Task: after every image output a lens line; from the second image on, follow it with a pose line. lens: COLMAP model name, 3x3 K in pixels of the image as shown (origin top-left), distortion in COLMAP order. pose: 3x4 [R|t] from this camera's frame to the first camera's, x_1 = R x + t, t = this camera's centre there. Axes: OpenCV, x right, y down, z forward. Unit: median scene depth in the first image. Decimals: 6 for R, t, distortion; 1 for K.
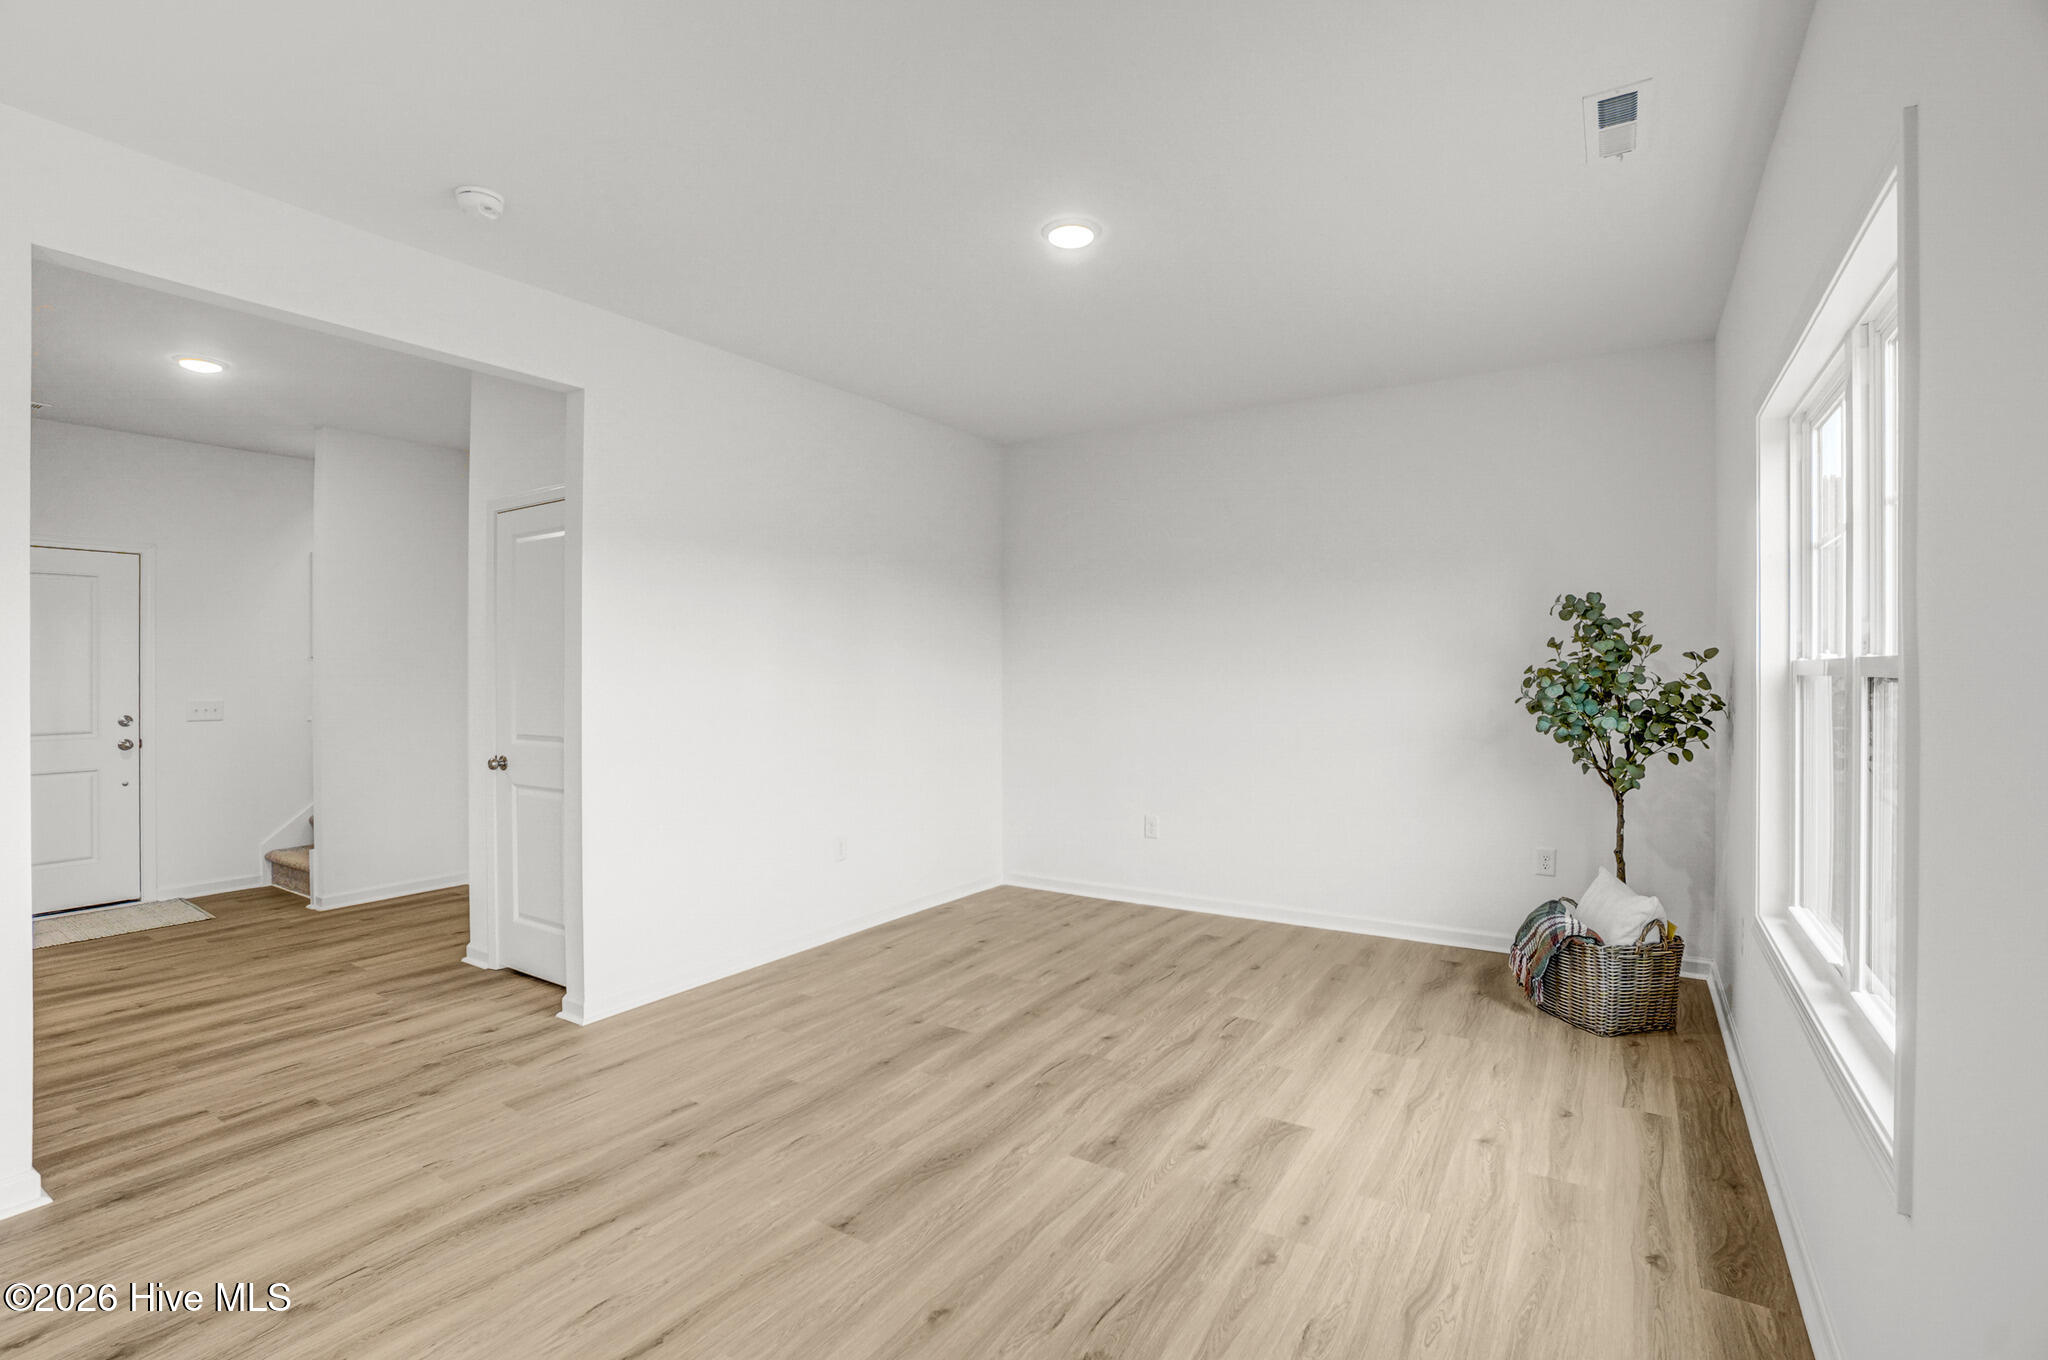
lens RADIAL K [[926.0, 0, 1024.0], [0, 926.0, 680.0], [0, 0, 1]] dist [-0.071990, 0.027384]
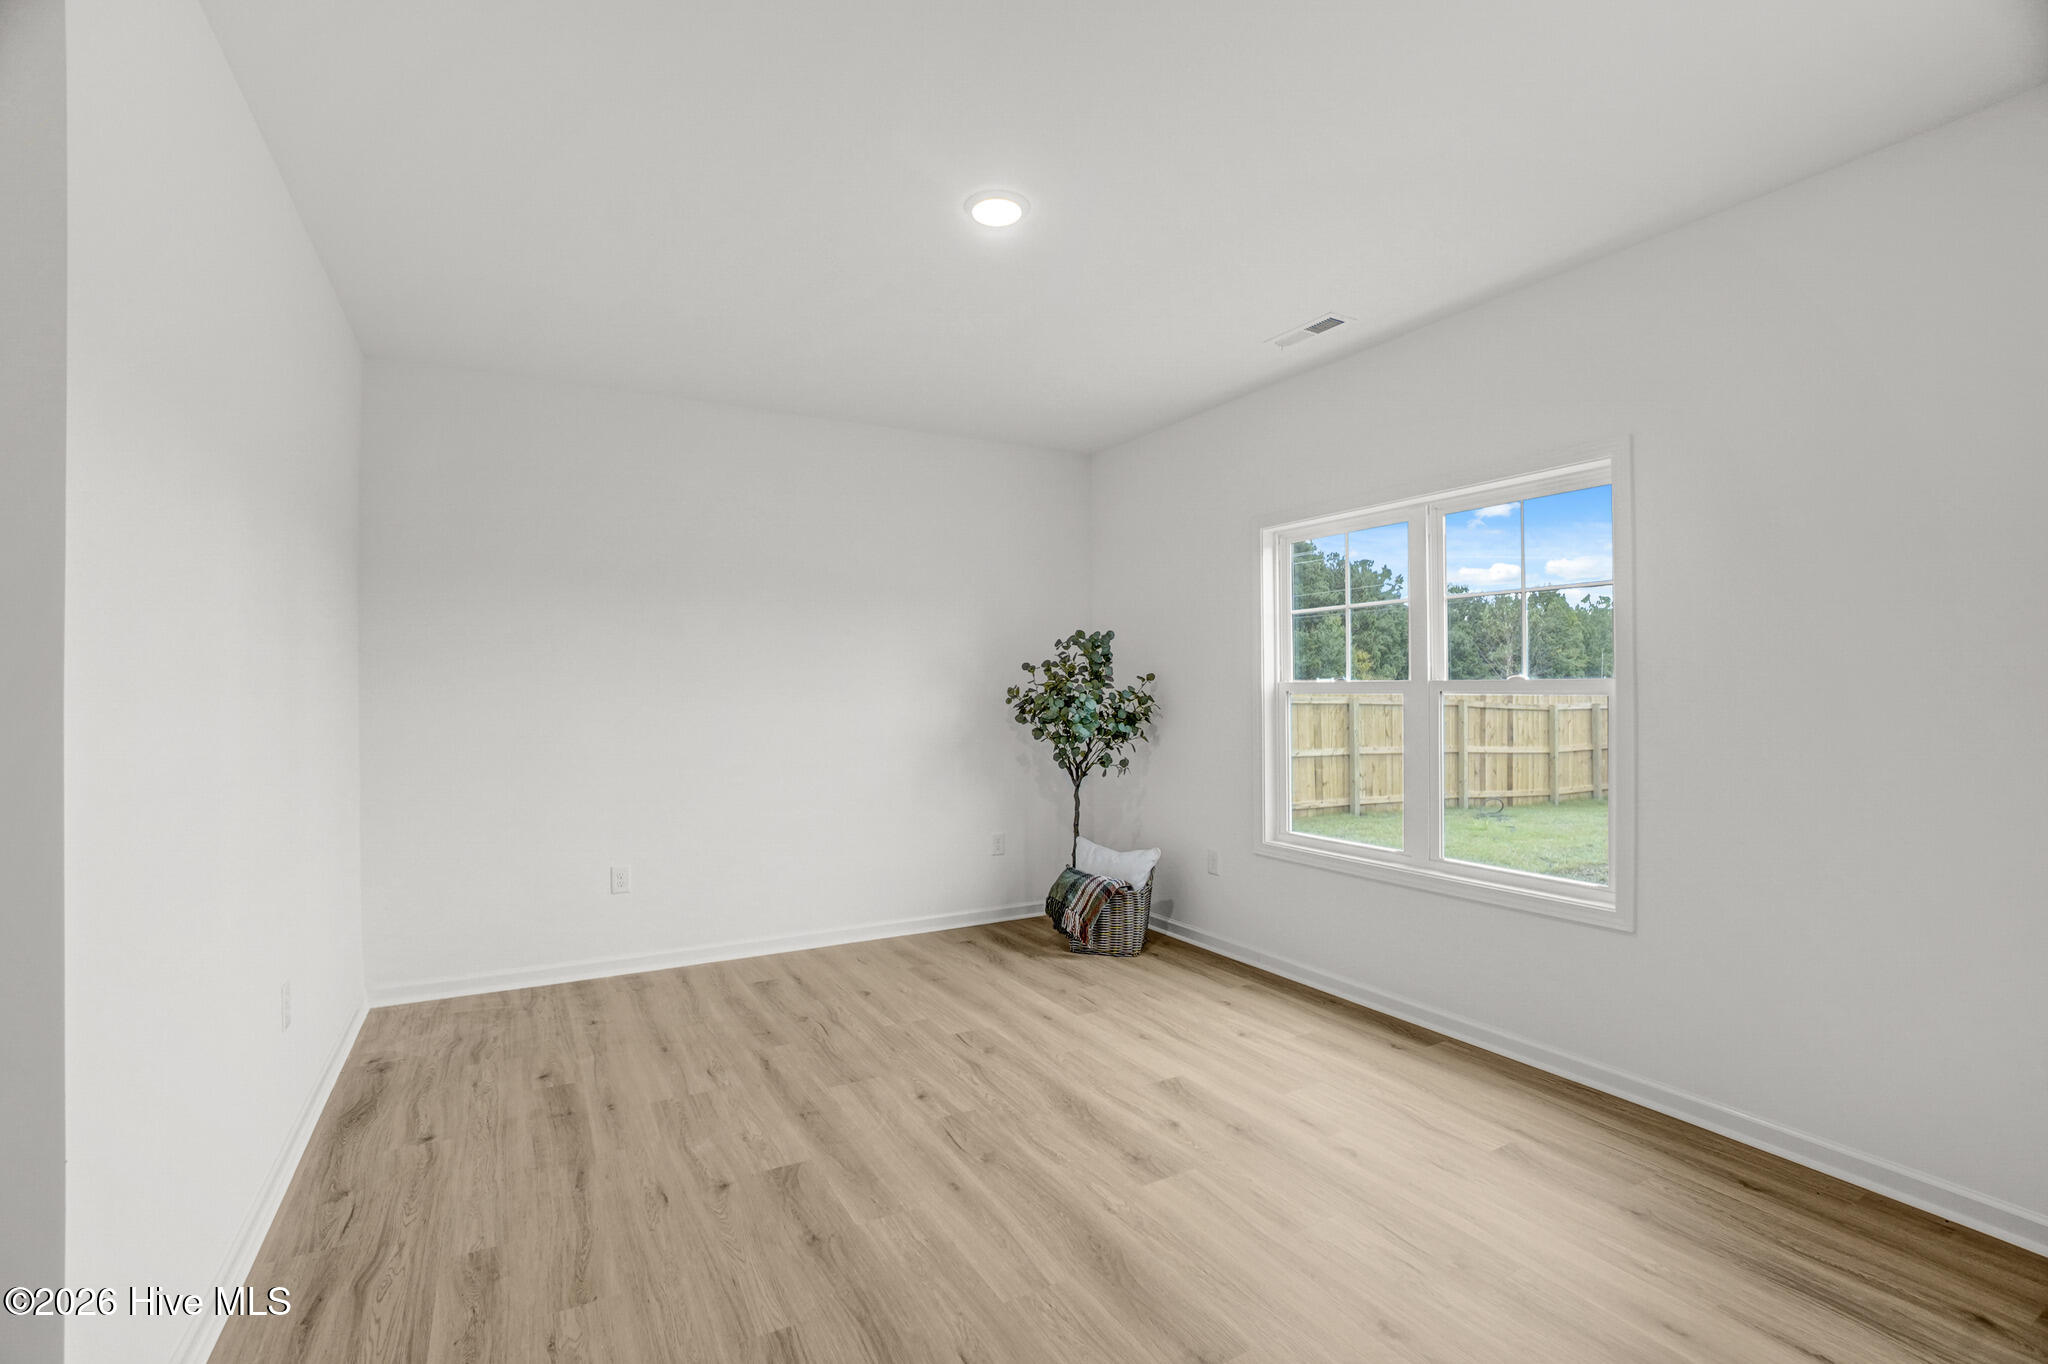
lens RADIAL K [[911.1, 0, 1005.0], [0, 911.1, 680.8], [0, 0, 1]] dist [-0.065770, 0.025900]
pose [[0.471220, 0.011136, 0.881945, -0.675665], [0.009403, 0.999800, -0.017648, -0.000646], [-0.881966, 0.016609, 0.471021, 0.523387]]
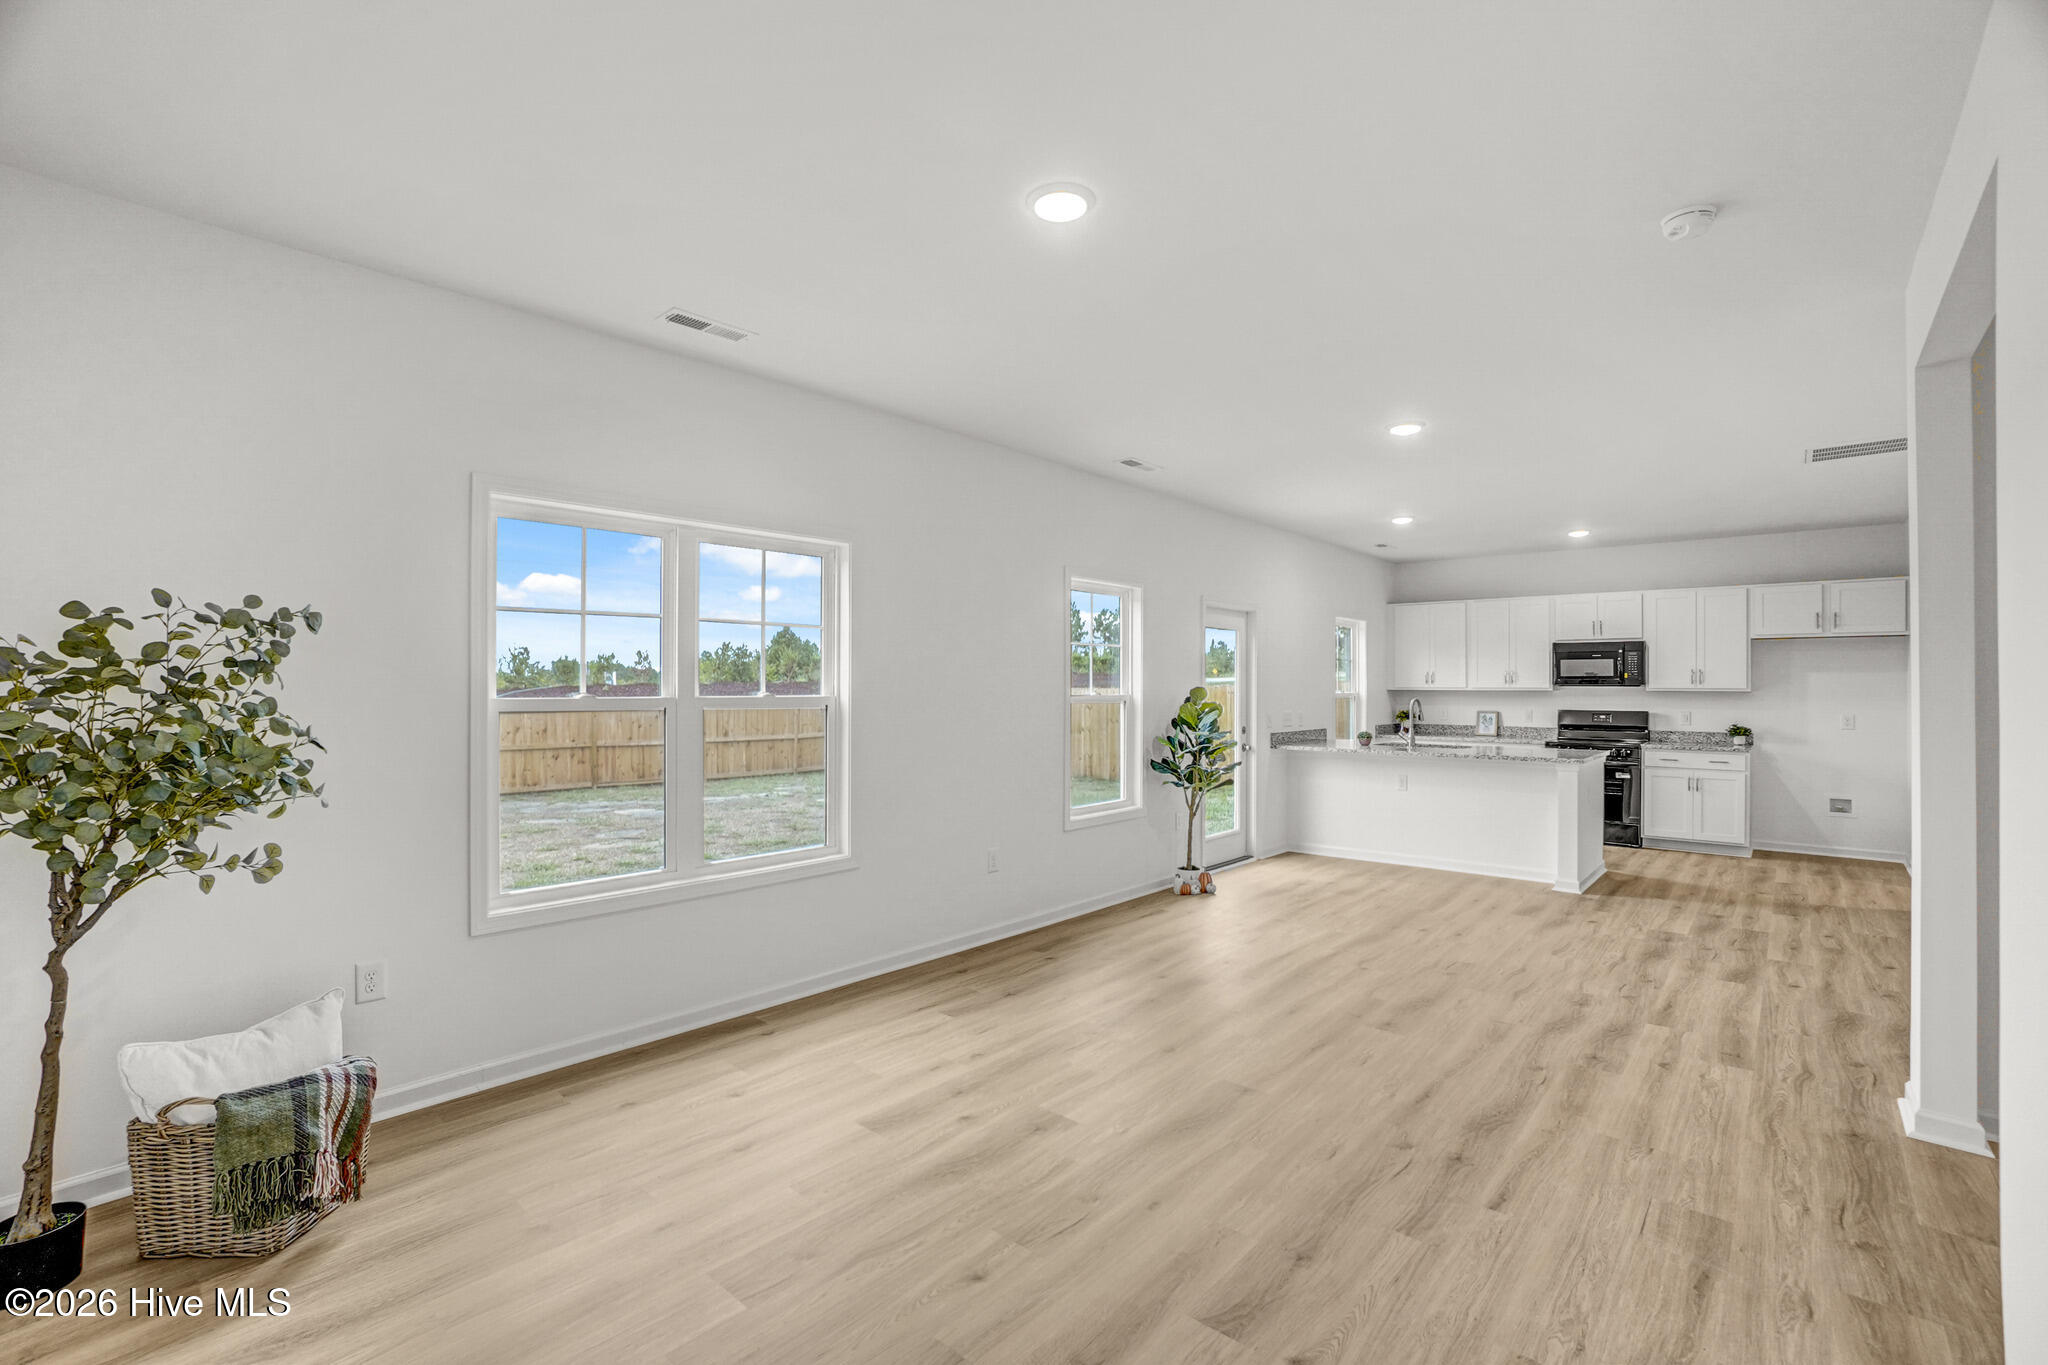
lens RADIAL K [[911.1, 0, 1005.0], [0, 911.1, 681.3], [0, 0, 1]] dist [-0.065770, 0.025900]
pose [[-0.987742, 0.003478, 0.156054, -0.030131], [0.003832, 0.999991, 0.001967, -0.037898], [-0.156046, 0.002540, -0.987747, 1.679569]]
